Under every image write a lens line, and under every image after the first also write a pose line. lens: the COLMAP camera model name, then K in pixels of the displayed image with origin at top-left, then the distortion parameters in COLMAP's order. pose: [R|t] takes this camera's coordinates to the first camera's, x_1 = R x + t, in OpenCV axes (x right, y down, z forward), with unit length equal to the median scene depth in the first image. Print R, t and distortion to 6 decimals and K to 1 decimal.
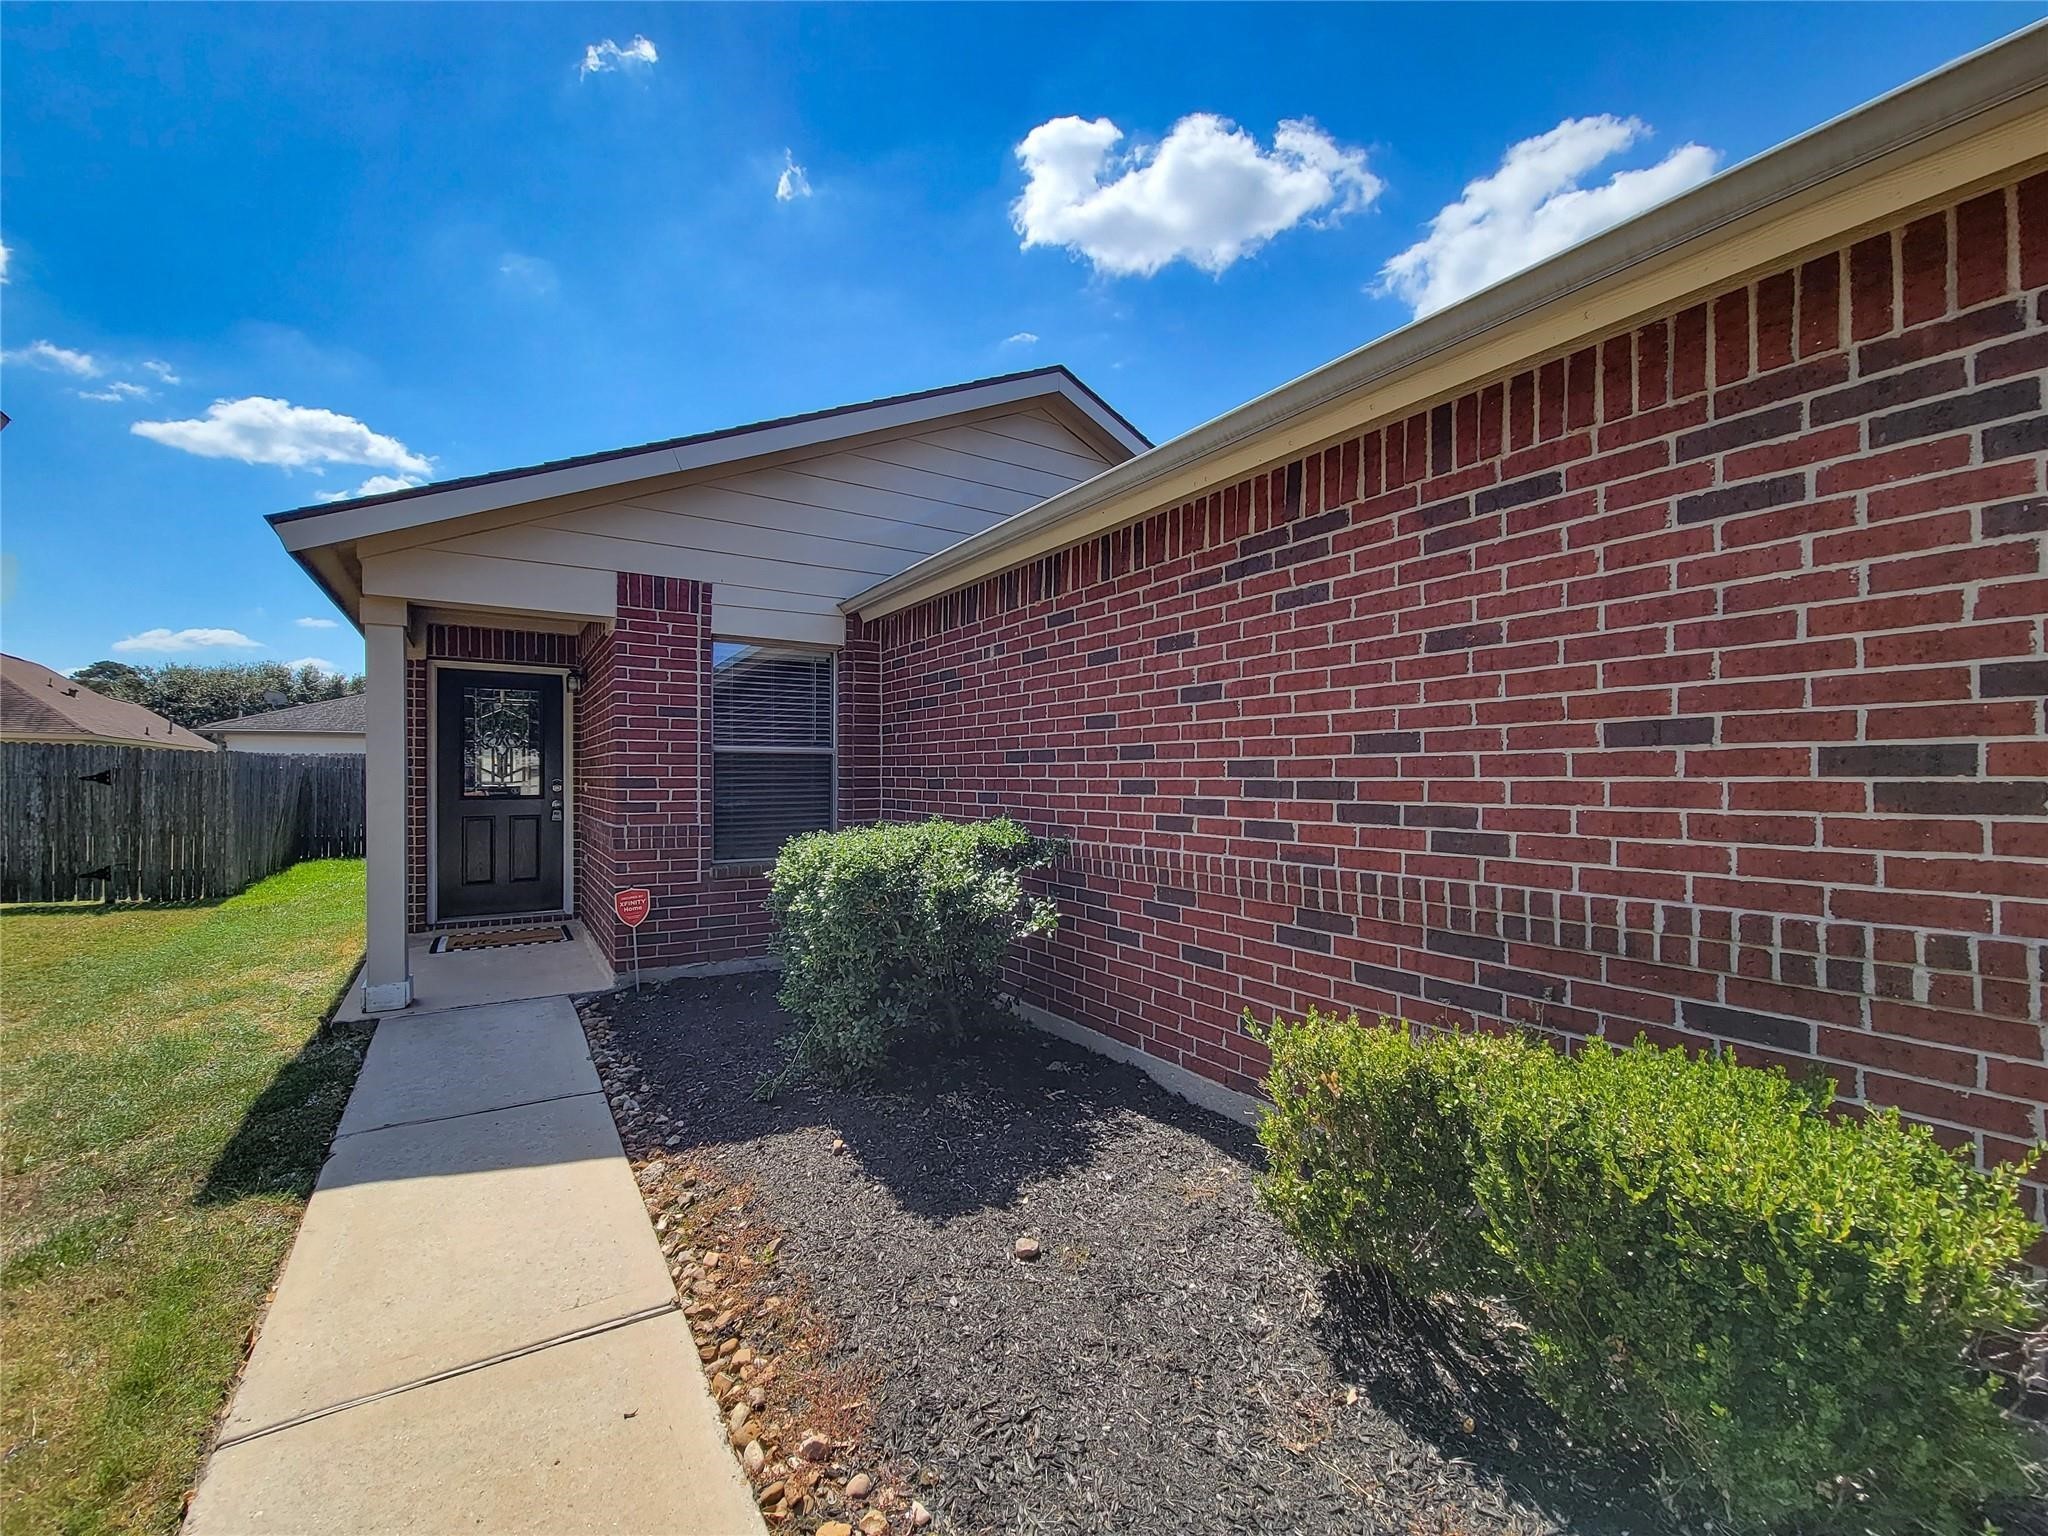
lens RADIAL K [[838.4, 0, 1018.8], [0, 838.4, 773.1], [0, 0, 1]] dist [-0.000080, -0.000007]
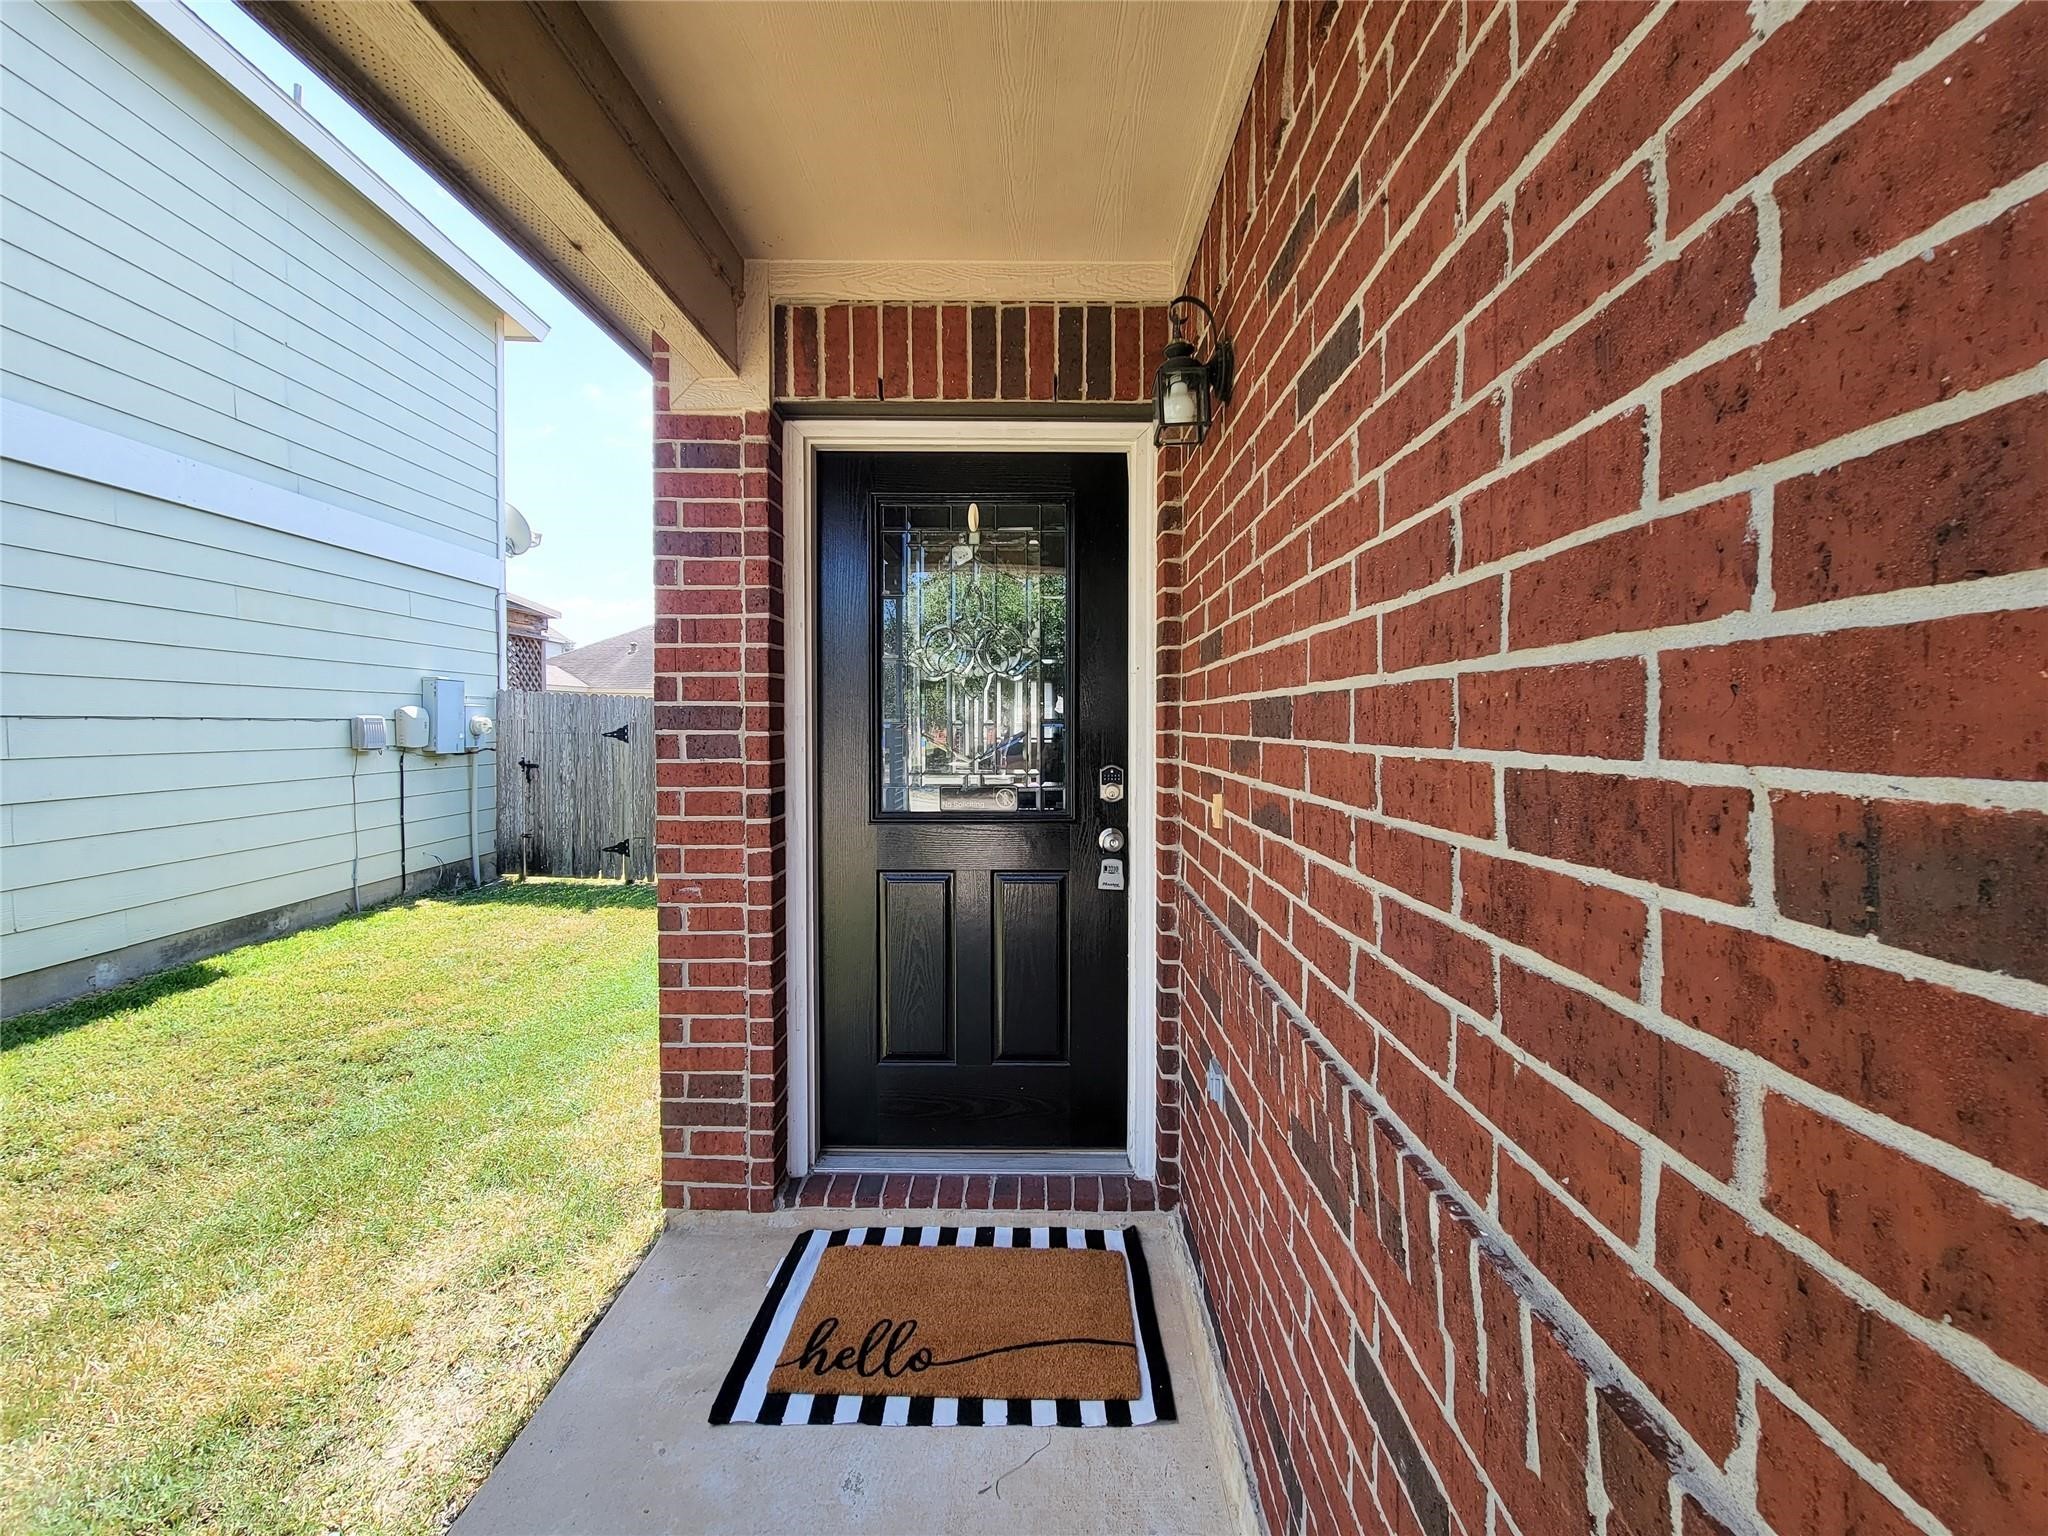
lens RADIAL K [[838.4, 0, 1034.8], [0, 838.4, 727.9], [0, 0, 1]] dist [-0.000080, -0.000007]
pose [[0.840818, 0.004616, -0.541299, -0.399139], [0.000446, 0.999957, 0.009219, -0.011082], [0.541318, -0.007993, 0.840780, 0.708401]]
